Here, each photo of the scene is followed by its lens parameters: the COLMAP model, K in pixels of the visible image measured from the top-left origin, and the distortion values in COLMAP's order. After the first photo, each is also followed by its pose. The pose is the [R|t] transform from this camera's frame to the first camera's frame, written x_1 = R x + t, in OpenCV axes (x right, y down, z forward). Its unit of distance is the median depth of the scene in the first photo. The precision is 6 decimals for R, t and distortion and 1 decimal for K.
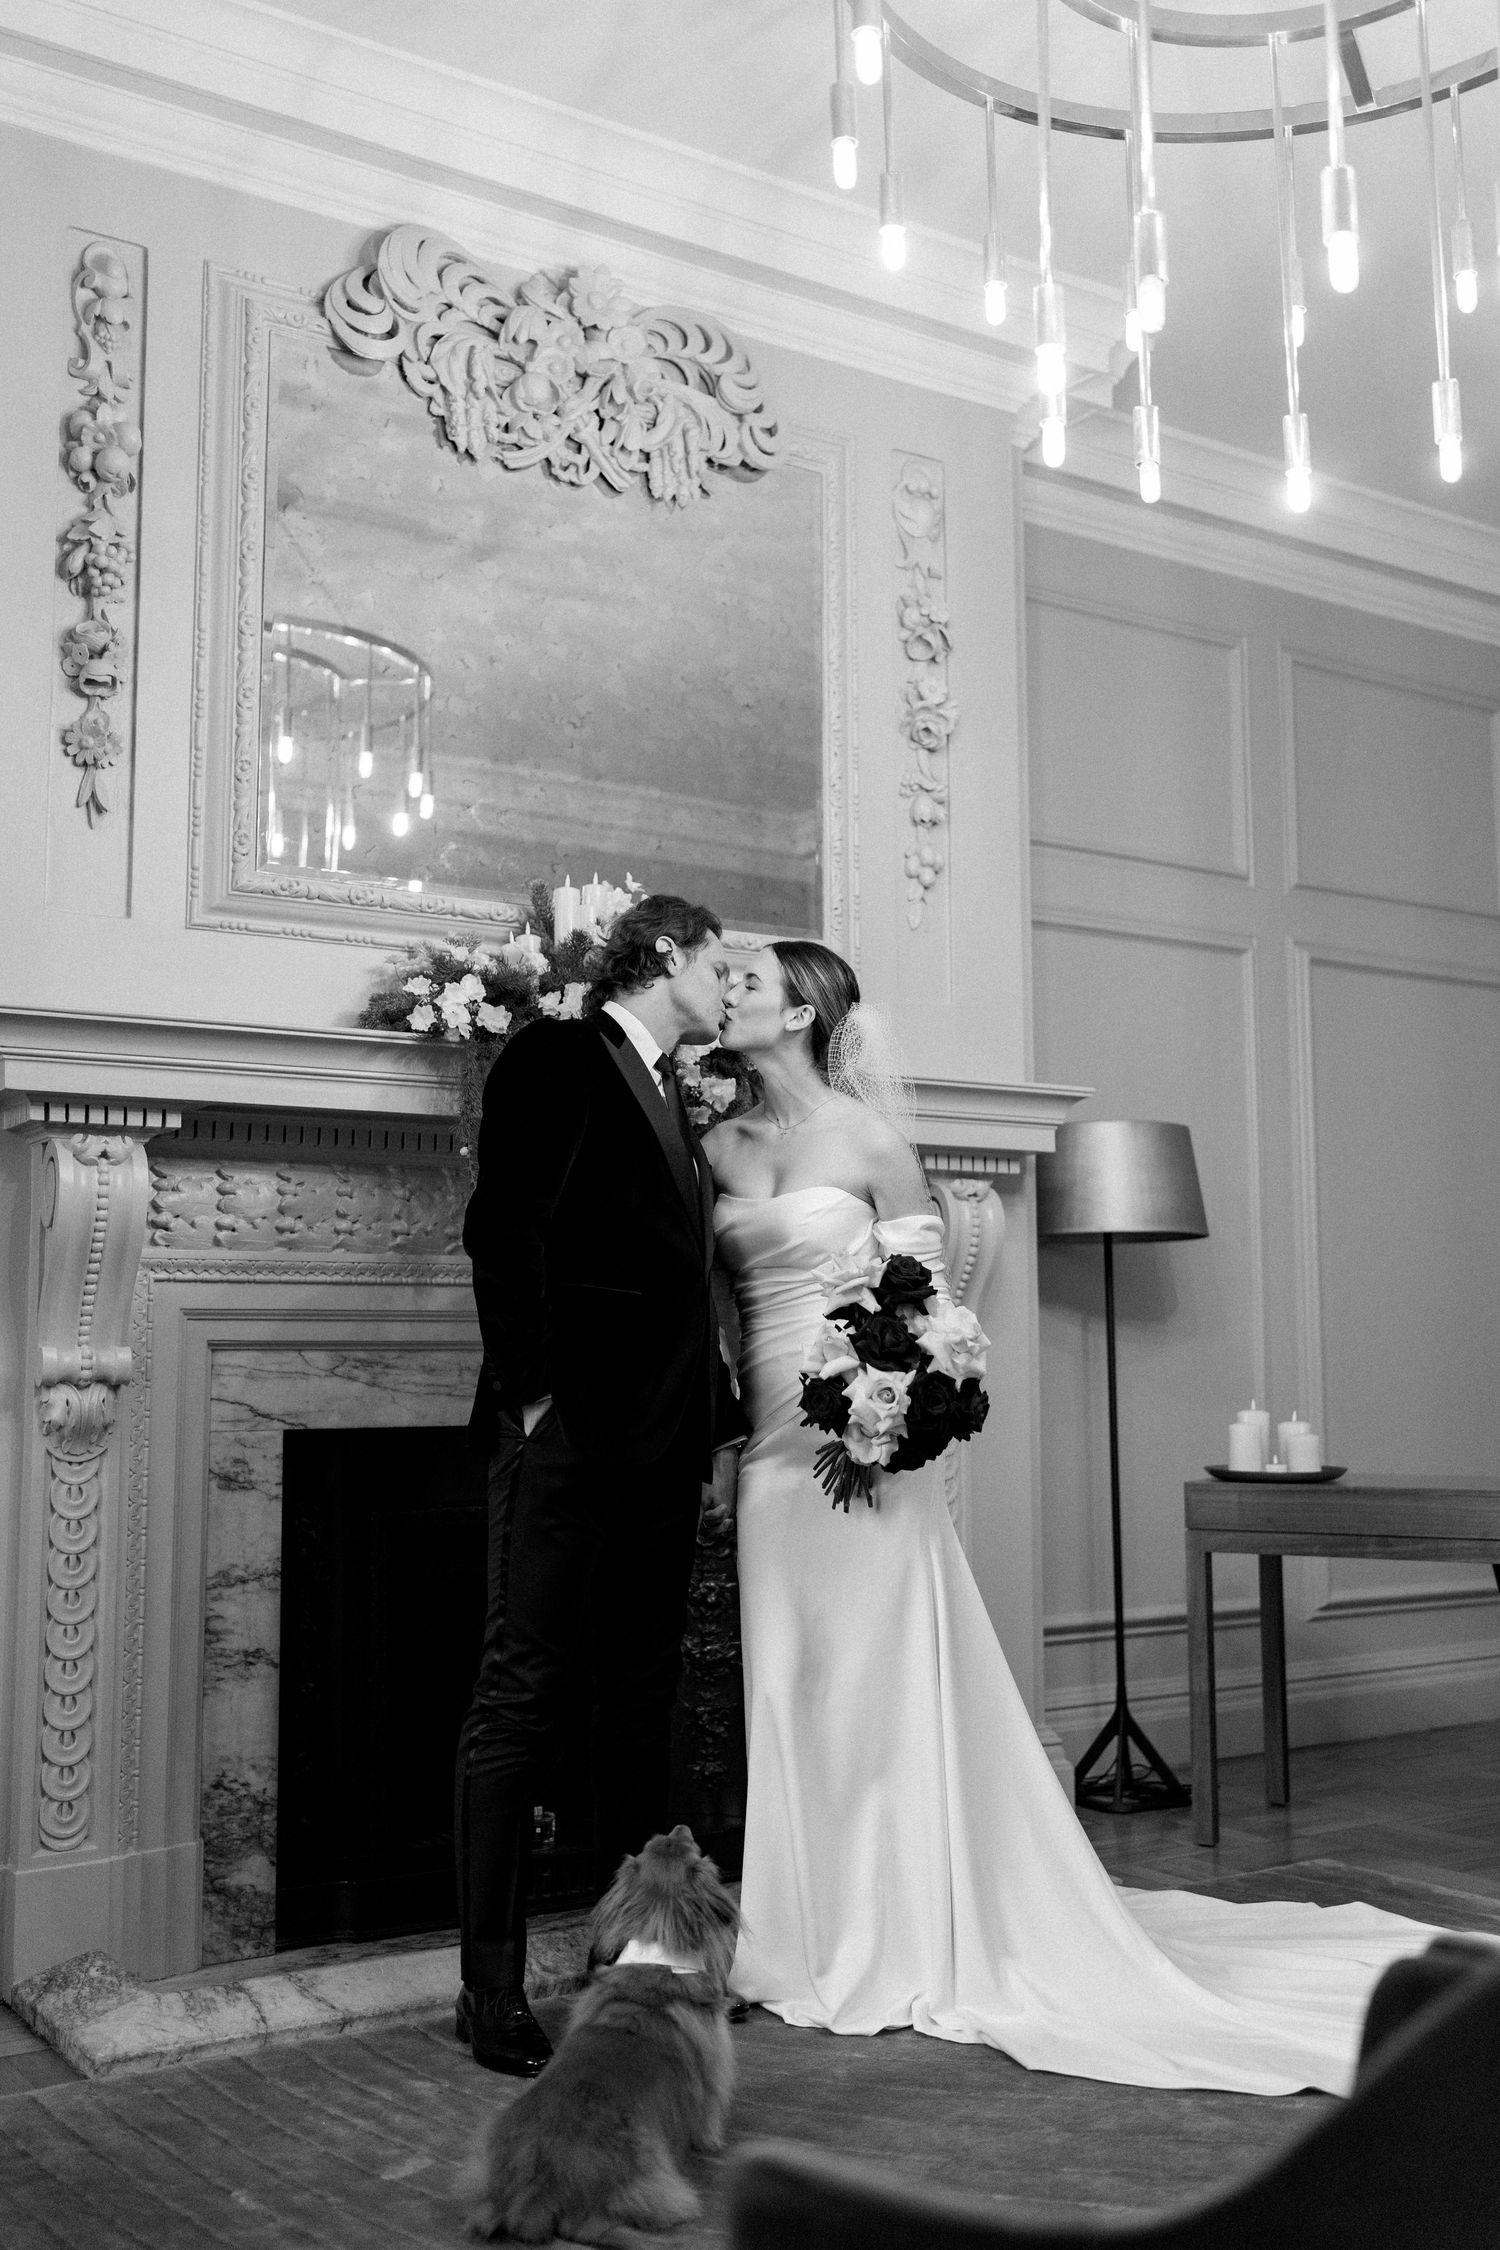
lens RADIAL K [[2234.9, 0, 750.0], [0, 2234.9, 1125.0], [0, 0, 1]] dist [-0.001032, -0.183116]
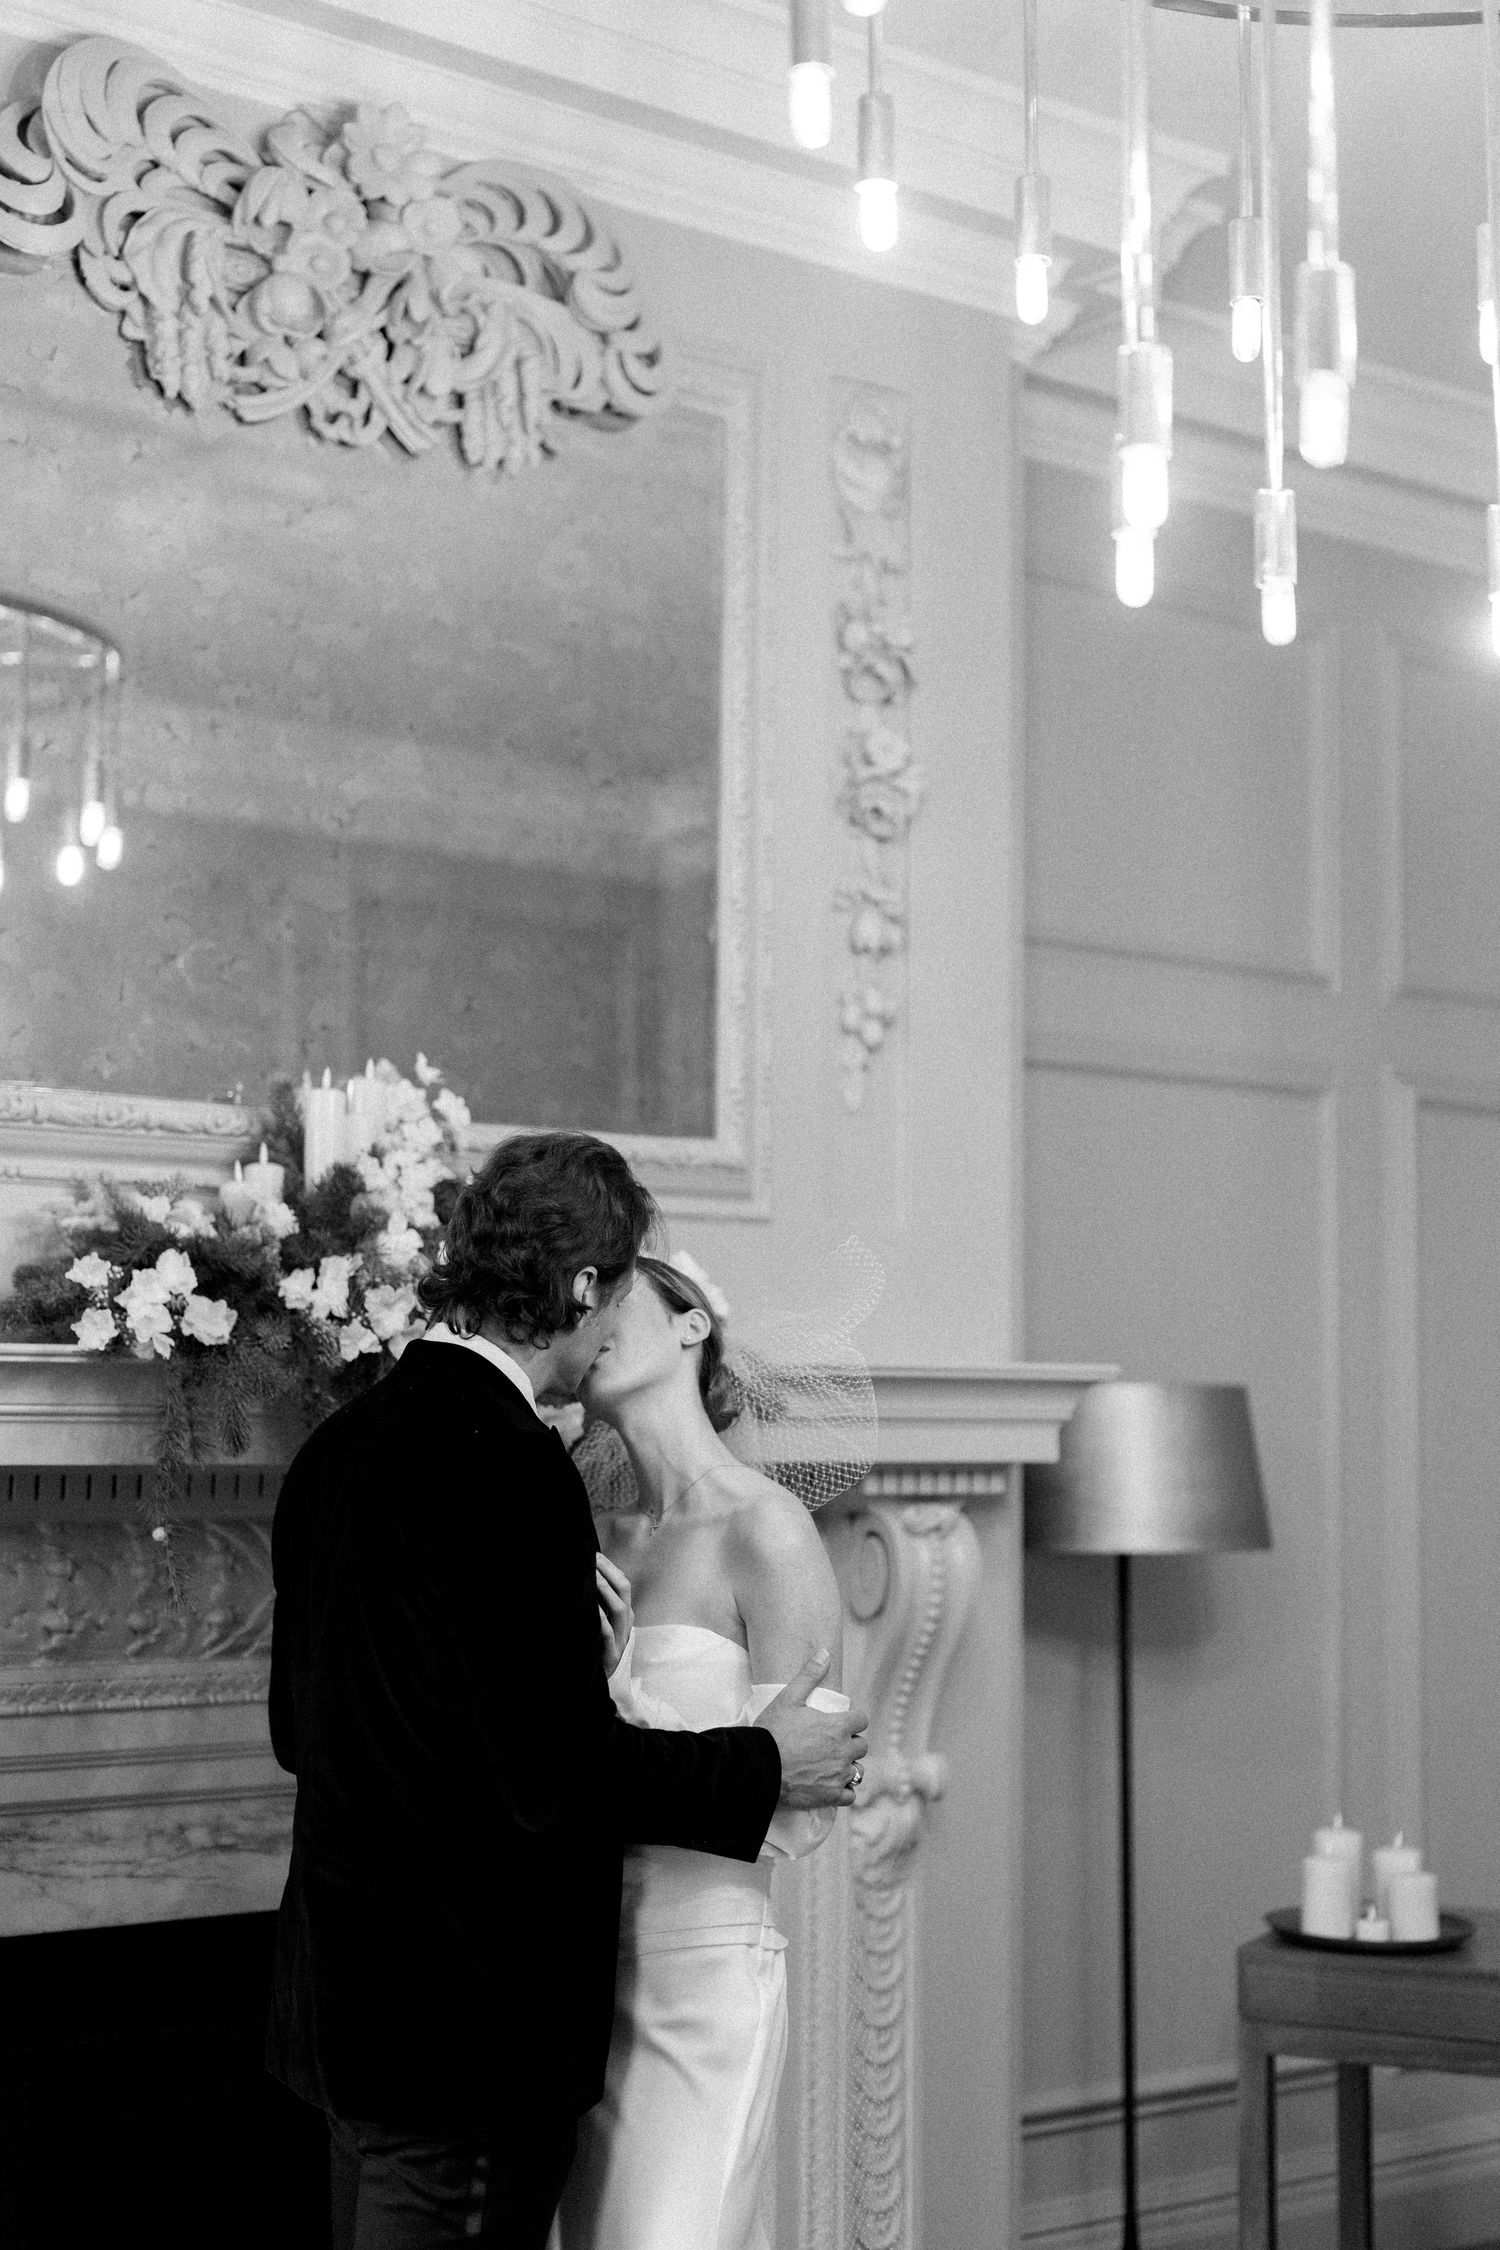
lens RADIAL K [[3088.1, 0, 750.0], [0, 3088.1, 1125.0], [0, 0, 1]] dist [-0.012820, -0.070186]
pose [[0.997926, 0.017903, 0.061831, -0.013805], [-0.019276, 0.999579, 0.021679, -0.111504], [-0.061417, -0.022825, 0.997851, 0.097625]]
